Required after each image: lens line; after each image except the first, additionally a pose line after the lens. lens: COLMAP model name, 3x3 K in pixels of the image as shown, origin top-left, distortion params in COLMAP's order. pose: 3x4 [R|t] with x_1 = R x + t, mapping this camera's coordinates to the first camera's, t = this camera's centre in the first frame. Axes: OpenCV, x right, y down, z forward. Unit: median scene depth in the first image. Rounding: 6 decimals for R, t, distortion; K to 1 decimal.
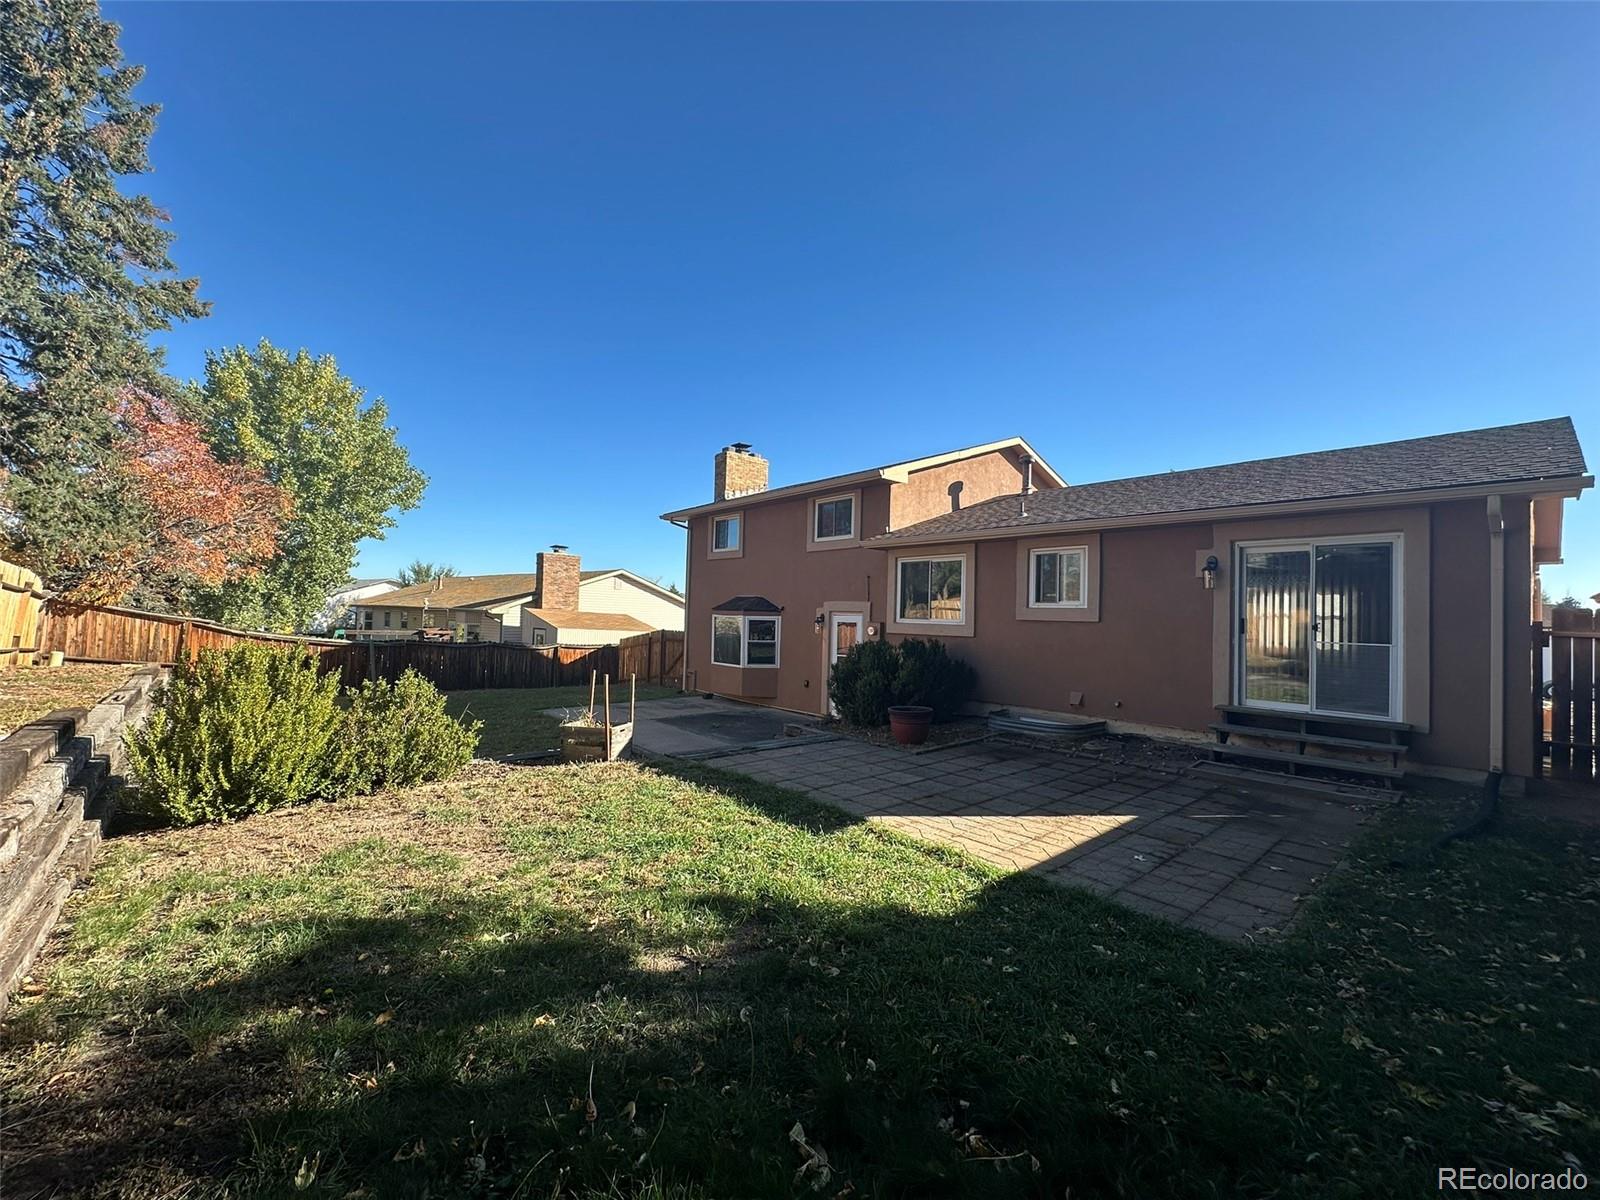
lens RADIAL K [[634.8, 0, 801.0], [0, 634.8, 599.3], [0, 0, 1]] dist [-0.002201, 0.000027]
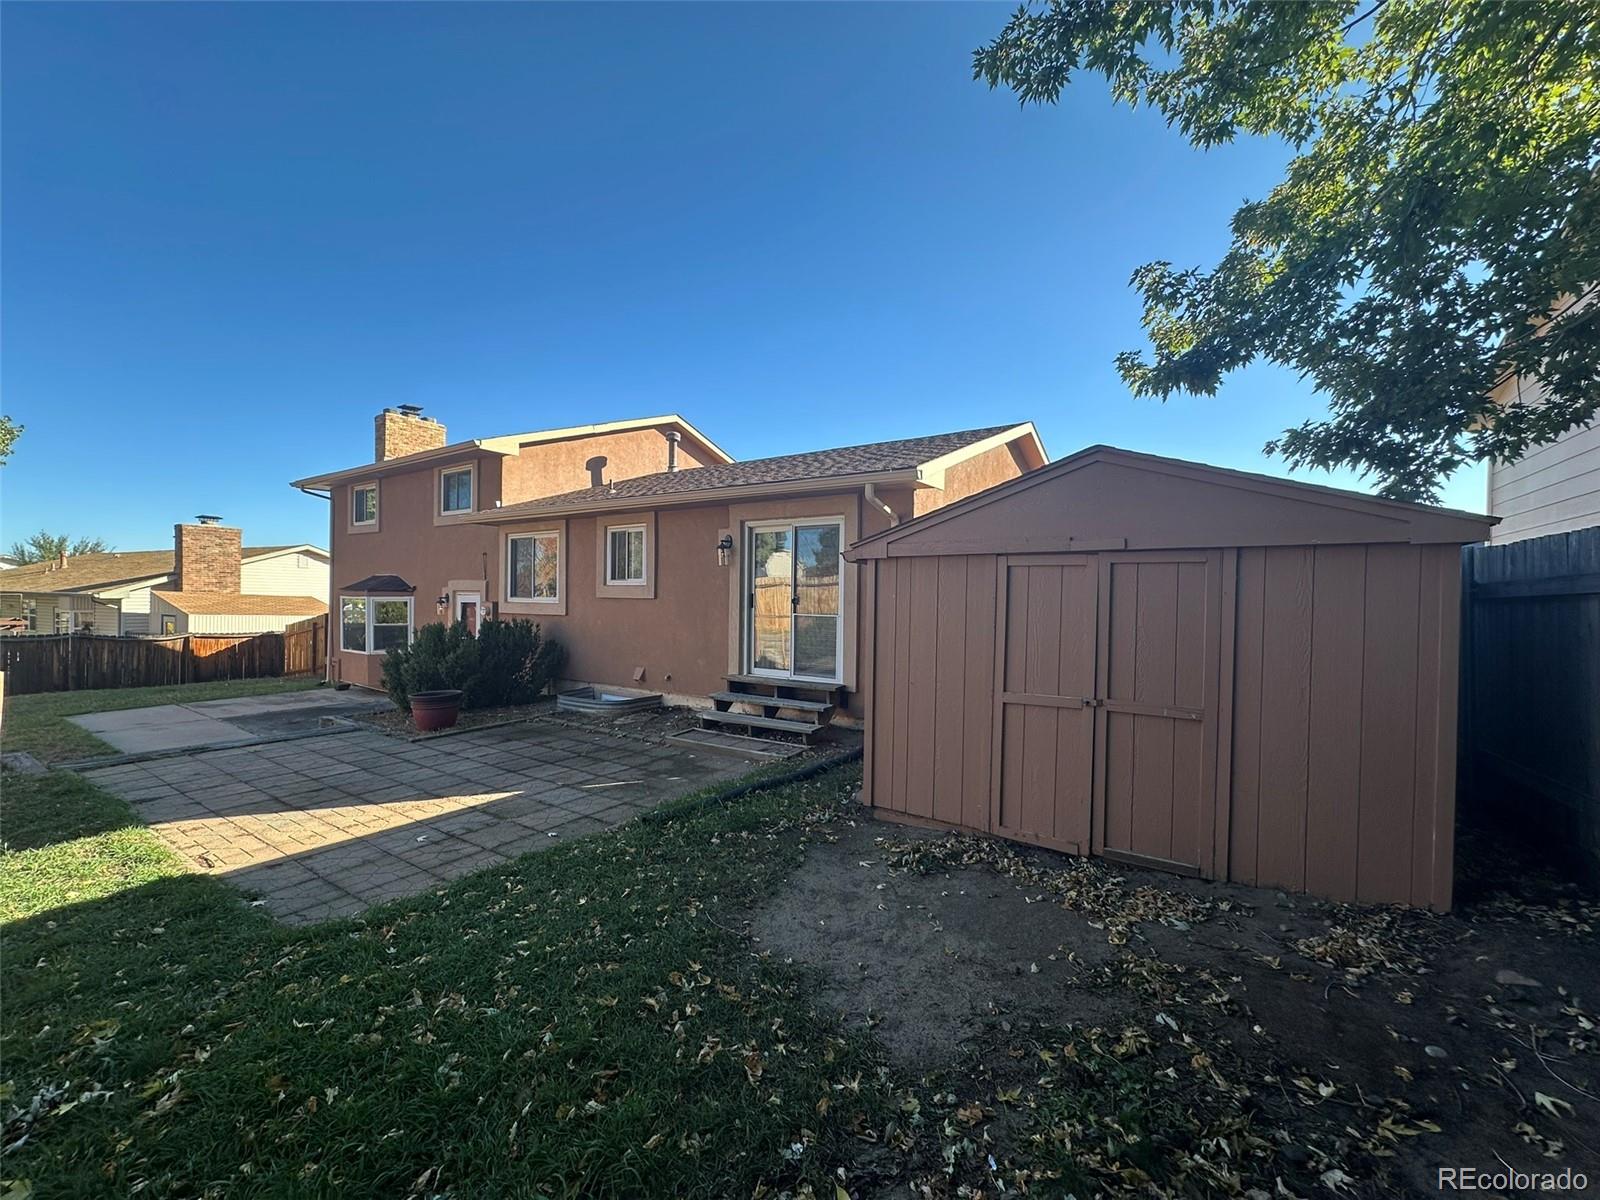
lens RADIAL K [[634.8, 0, 801.0], [0, 634.8, 599.3], [0, 0, 1]] dist [-0.002201, 0.000027]
pose [[0.964416, -0.016633, 0.263865, 0.321913], [0.007247, 0.999307, 0.036505, 0.001057], [-0.264289, -0.033293, 0.963869, -0.037339]]
